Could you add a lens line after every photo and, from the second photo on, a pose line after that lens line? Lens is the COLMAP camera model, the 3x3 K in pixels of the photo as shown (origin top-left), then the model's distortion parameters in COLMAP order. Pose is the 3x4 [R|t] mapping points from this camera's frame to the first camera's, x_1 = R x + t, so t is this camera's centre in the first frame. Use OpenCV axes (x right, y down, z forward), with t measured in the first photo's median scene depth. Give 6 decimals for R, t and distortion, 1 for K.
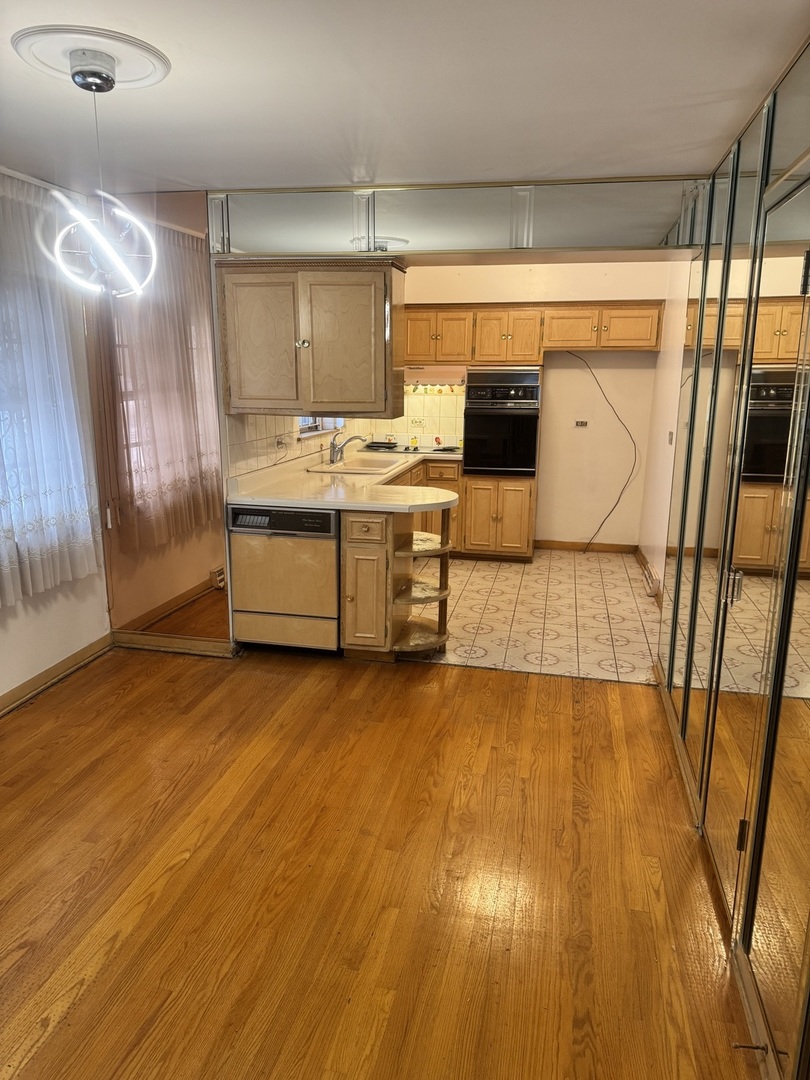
lens RADIAL K [[763.1, 0, 404.3], [0, 763.1, 536.1], [0, 0, 1]] dist [0.168602, -0.178435]
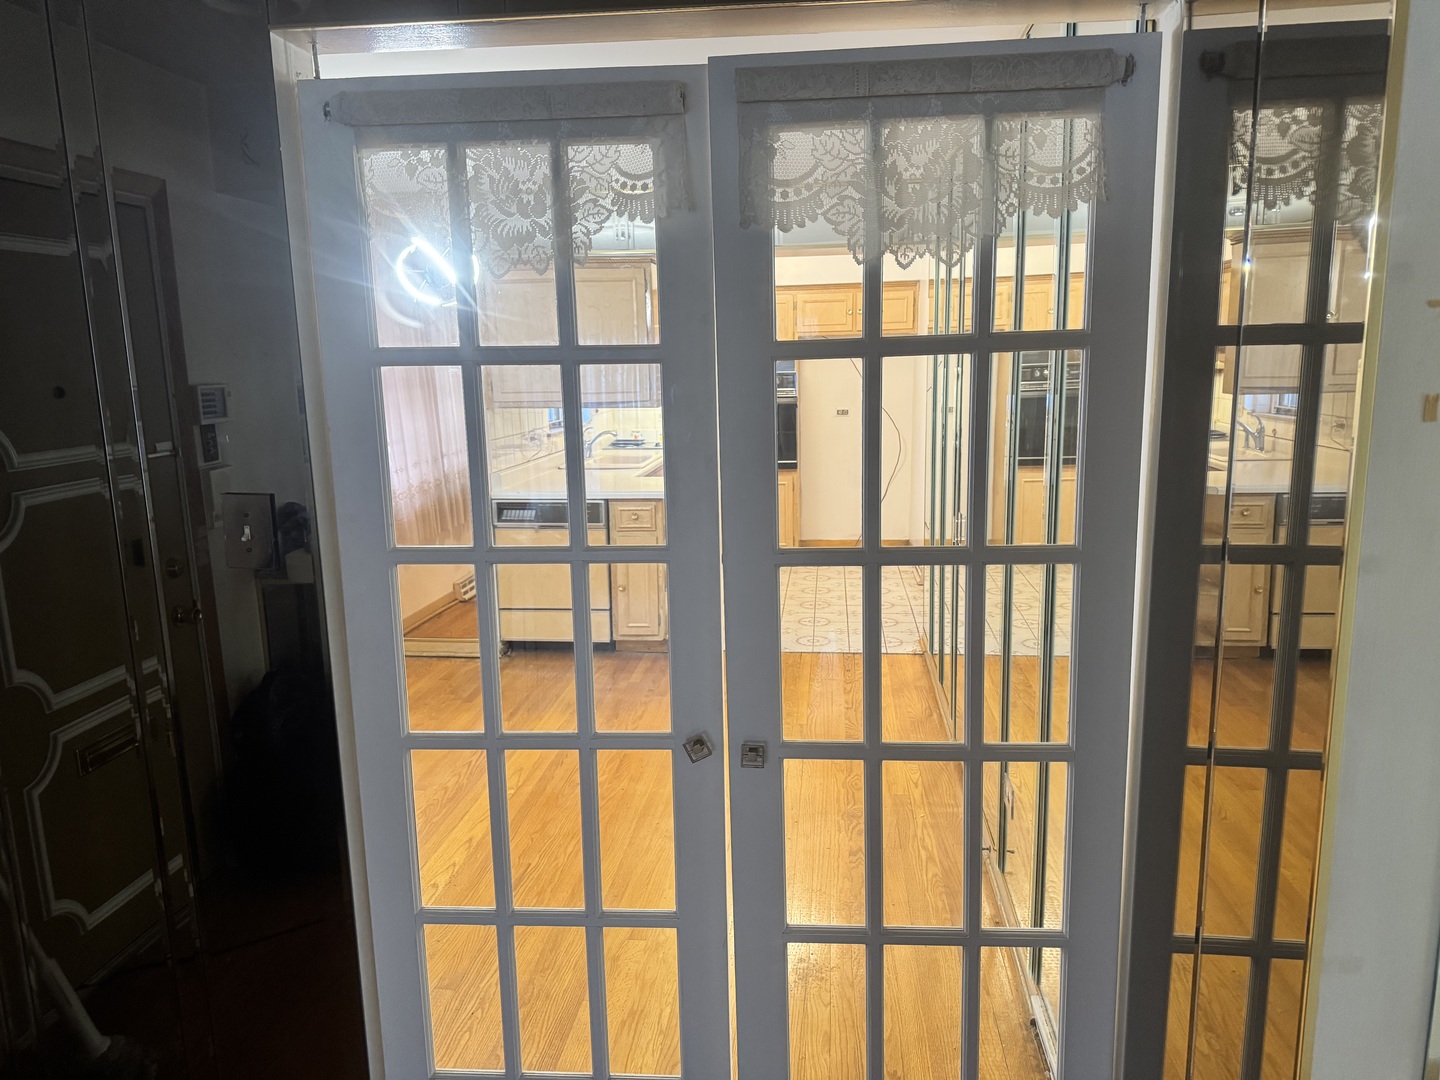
lens RADIAL K [[1017.5, 0, 722.6], [0, 1017.5, 543.9], [0, 0, 1]] dist [0.168602, -0.178435]
pose [[0.994268, -0.046363, 0.096345, -0.065190], [0.049676, 0.998244, -0.032274, 0.072966], [-0.094680, 0.036875, 0.994825, -0.334604]]
